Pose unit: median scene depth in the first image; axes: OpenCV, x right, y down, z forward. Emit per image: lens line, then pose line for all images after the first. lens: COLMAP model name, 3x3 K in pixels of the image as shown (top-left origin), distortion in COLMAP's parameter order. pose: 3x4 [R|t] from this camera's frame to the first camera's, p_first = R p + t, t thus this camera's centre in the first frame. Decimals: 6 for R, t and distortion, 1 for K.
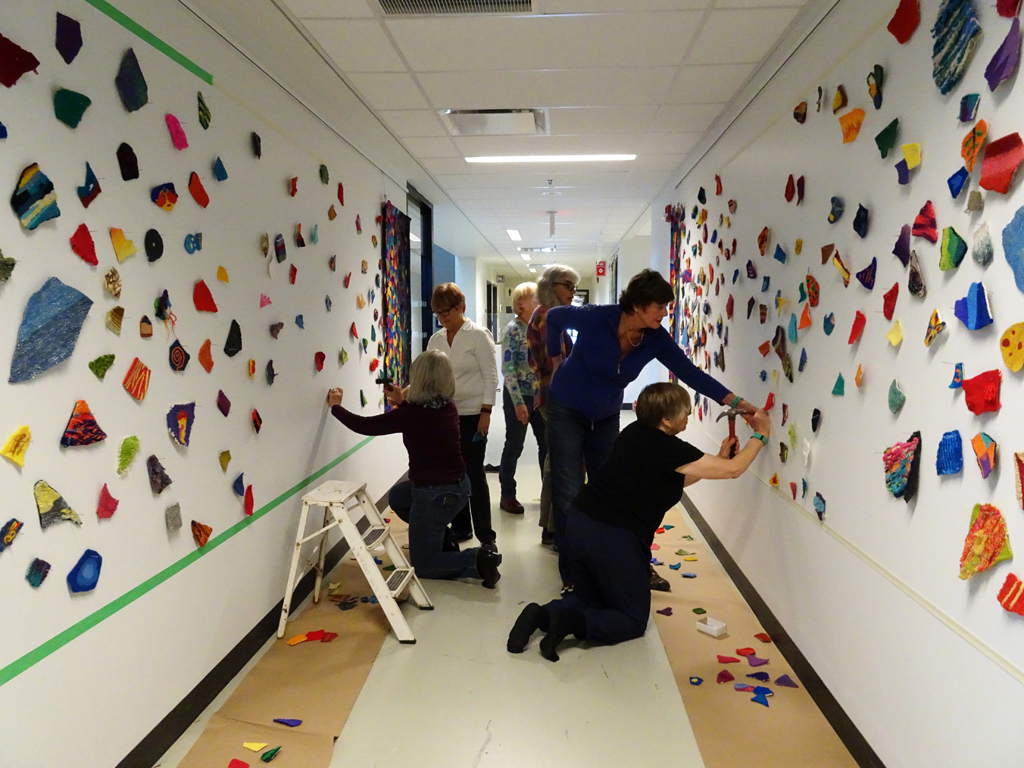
lens RADIAL K [[714.4, 0, 513.1], [0, 714.4, 384.1], [0, 0, 1]] dist [0.002061, 0.000771]
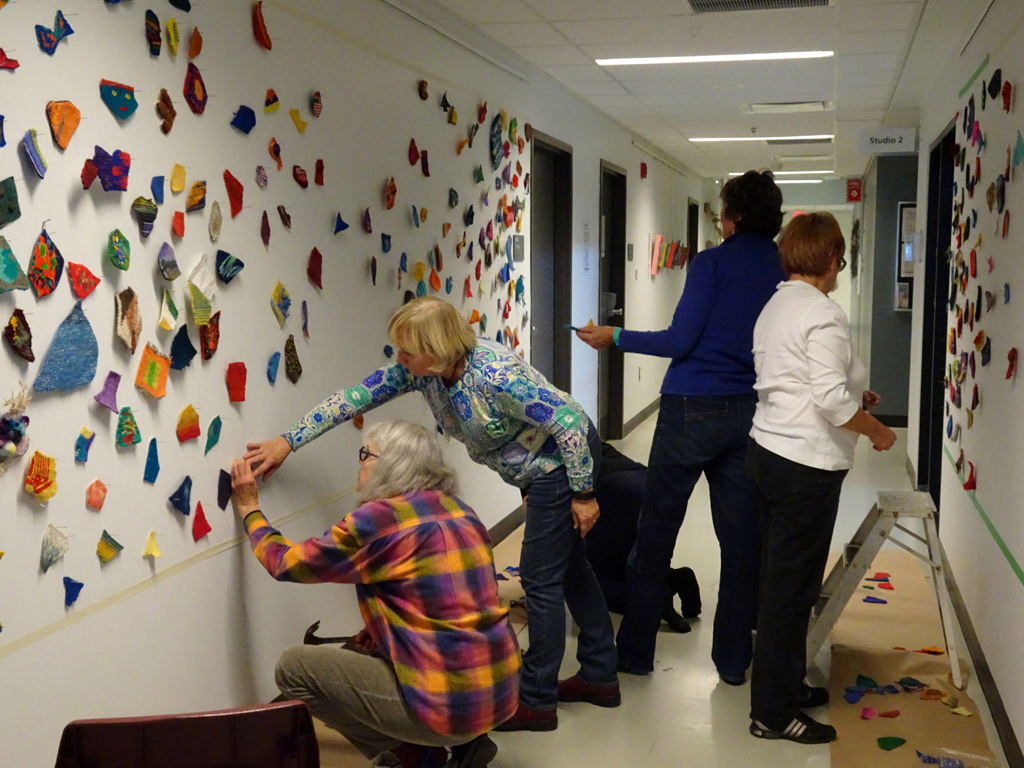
lens RADIAL K [[1260.3, 0, 511.5], [0, 1260.3, 385.3], [0, 0, 1]] dist [0.058458, 0.000000]
pose [[-0.981254, -0.023160, 0.191324, -0.096970], [0.013271, 0.982276, 0.186969, -0.290788], [-0.192263, 0.186003, -0.963555, 2.822581]]
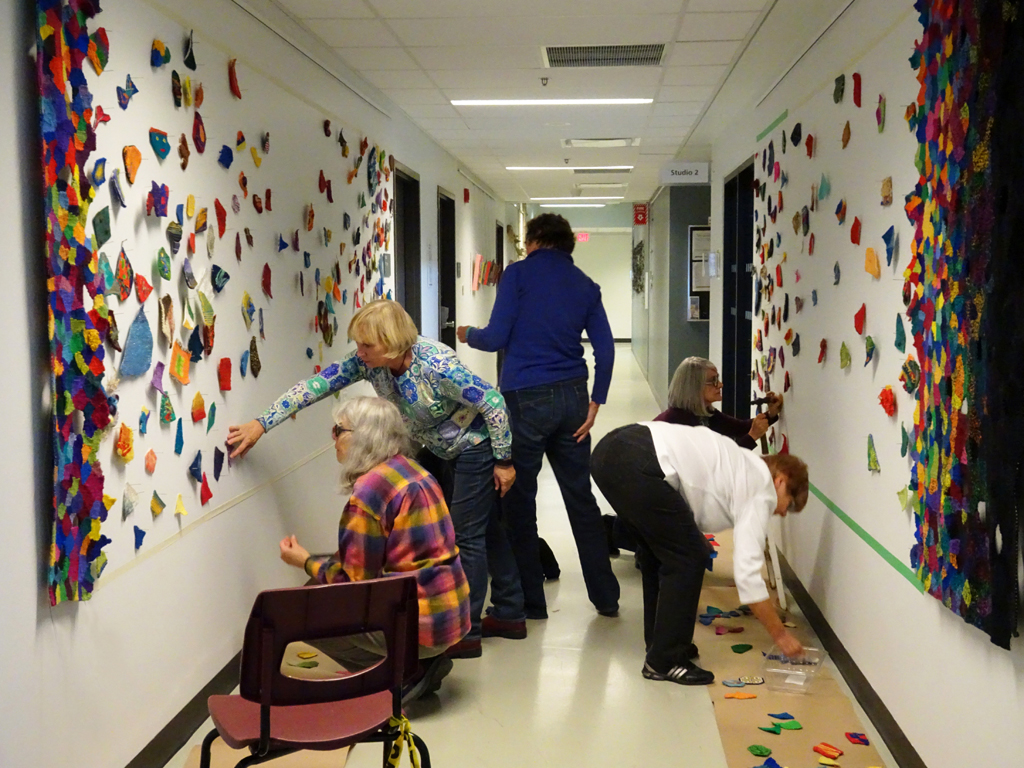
lens RADIAL K [[1260.3, 0, 512.7], [0, 1260.3, 382.5], [0, 0, 1]] dist [0.058458, 0.000000]
pose [[-0.999954, 0.000169, 0.009618, 0.060204], [0.001804, 0.985406, 0.170212, -0.310623], [-0.009448, 0.170221, -0.985361, 3.167205]]
